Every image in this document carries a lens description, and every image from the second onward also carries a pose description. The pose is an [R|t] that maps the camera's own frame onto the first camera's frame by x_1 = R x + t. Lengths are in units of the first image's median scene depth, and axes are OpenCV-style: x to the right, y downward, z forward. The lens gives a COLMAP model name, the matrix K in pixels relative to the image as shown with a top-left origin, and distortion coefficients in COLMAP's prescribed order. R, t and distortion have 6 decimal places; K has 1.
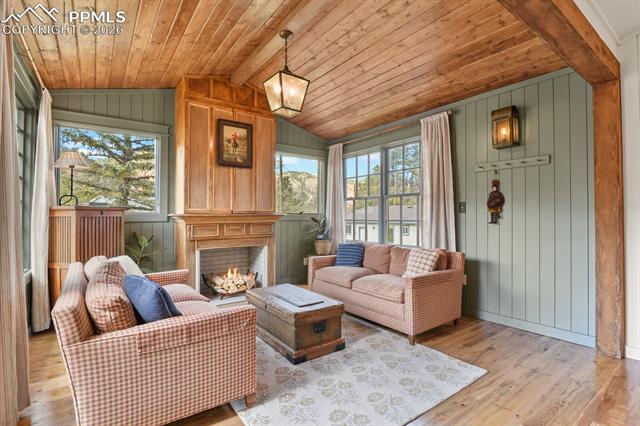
lens RADIAL K [[310.4, 0, 321.0], [0, 310.4, 213.4], [0, 0, 1]] dist [-0.003563, 0.000269]
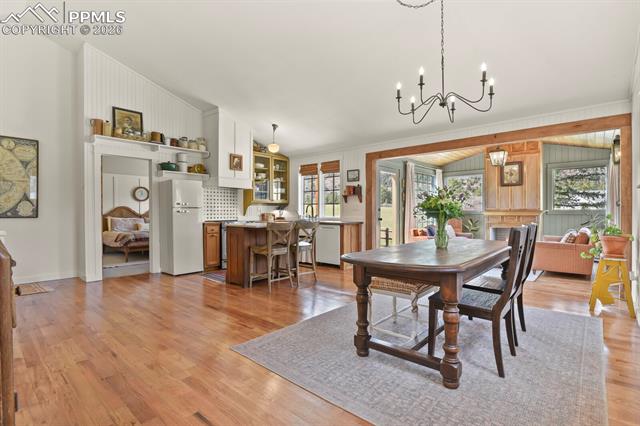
lens RADIAL K [[310.4, 0, 323.1], [0, 310.4, 213.4], [0, 0, 1]] dist [-0.003563, 0.000269]
pose [[0.207095, 0.007966, -0.978288, 1.329439], [0.004571, 0.999948, 0.009110, -0.004720], [0.978310, -0.006358, 0.207048, -0.518833]]
